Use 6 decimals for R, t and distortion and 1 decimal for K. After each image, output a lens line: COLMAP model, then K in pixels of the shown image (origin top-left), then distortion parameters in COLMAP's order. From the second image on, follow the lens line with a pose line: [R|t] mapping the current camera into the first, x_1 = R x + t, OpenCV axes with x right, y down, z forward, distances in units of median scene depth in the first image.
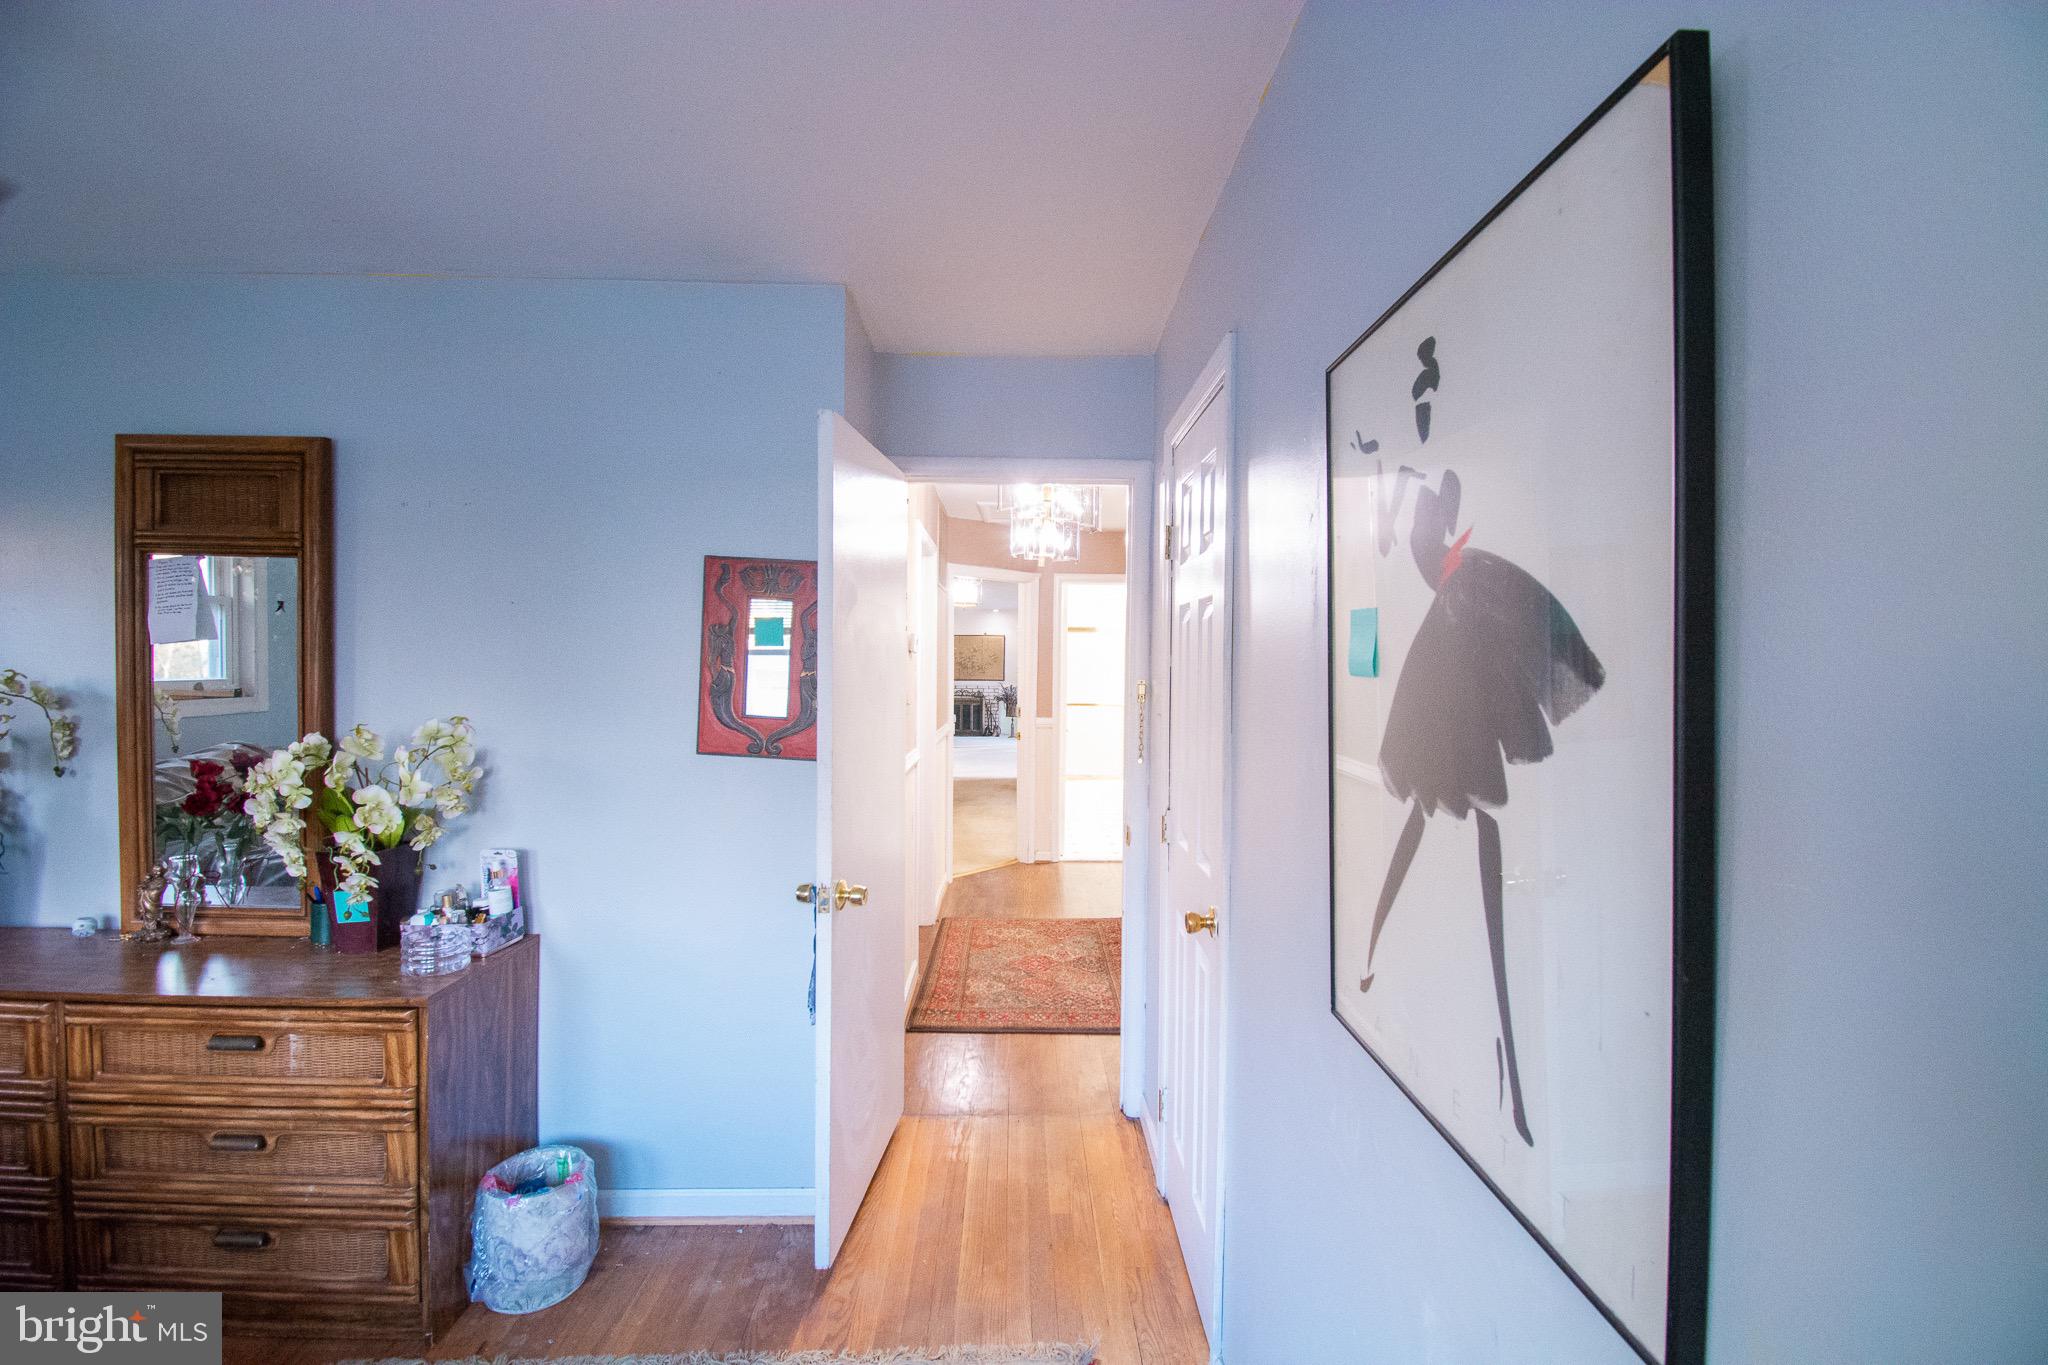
lens RADIAL K [[934.6, 0, 1024.3], [0, 934.6, 678.3], [0, 0, 1]] dist [0.000606, -0.000151]
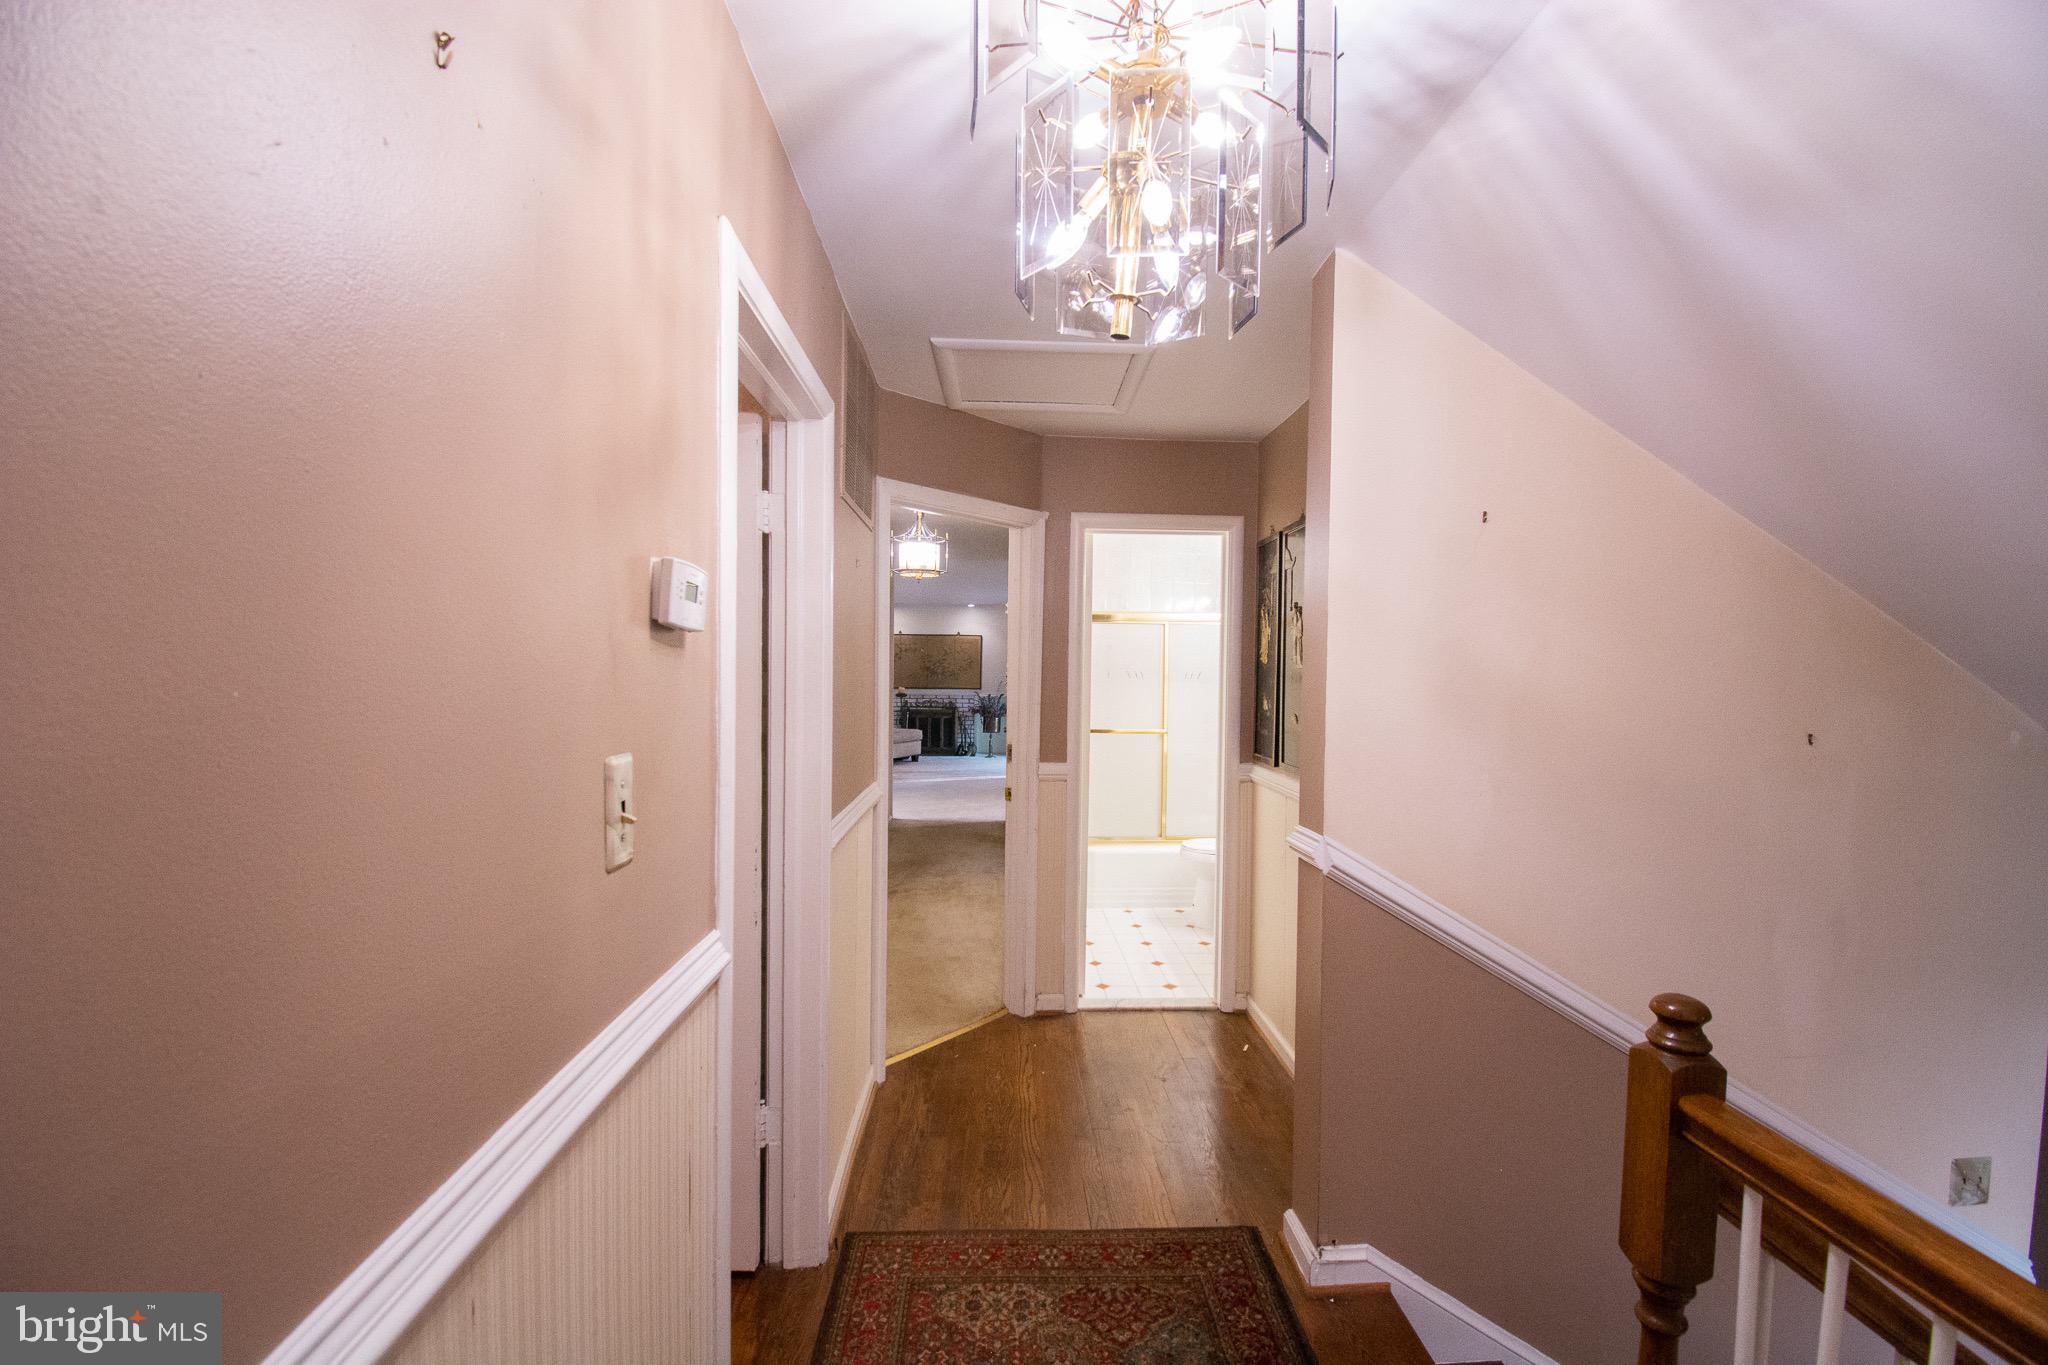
lens RADIAL K [[934.6, 0, 1030.5], [0, 934.6, 683.8], [0, 0, 1]] dist [0.000606, -0.000151]
pose [[0.999462, 0.003619, 0.032597, -0.008872], [-0.003608, 0.999993, -0.000411, -0.004475], [-0.032598, 0.000293, 0.999468, 0.329866]]
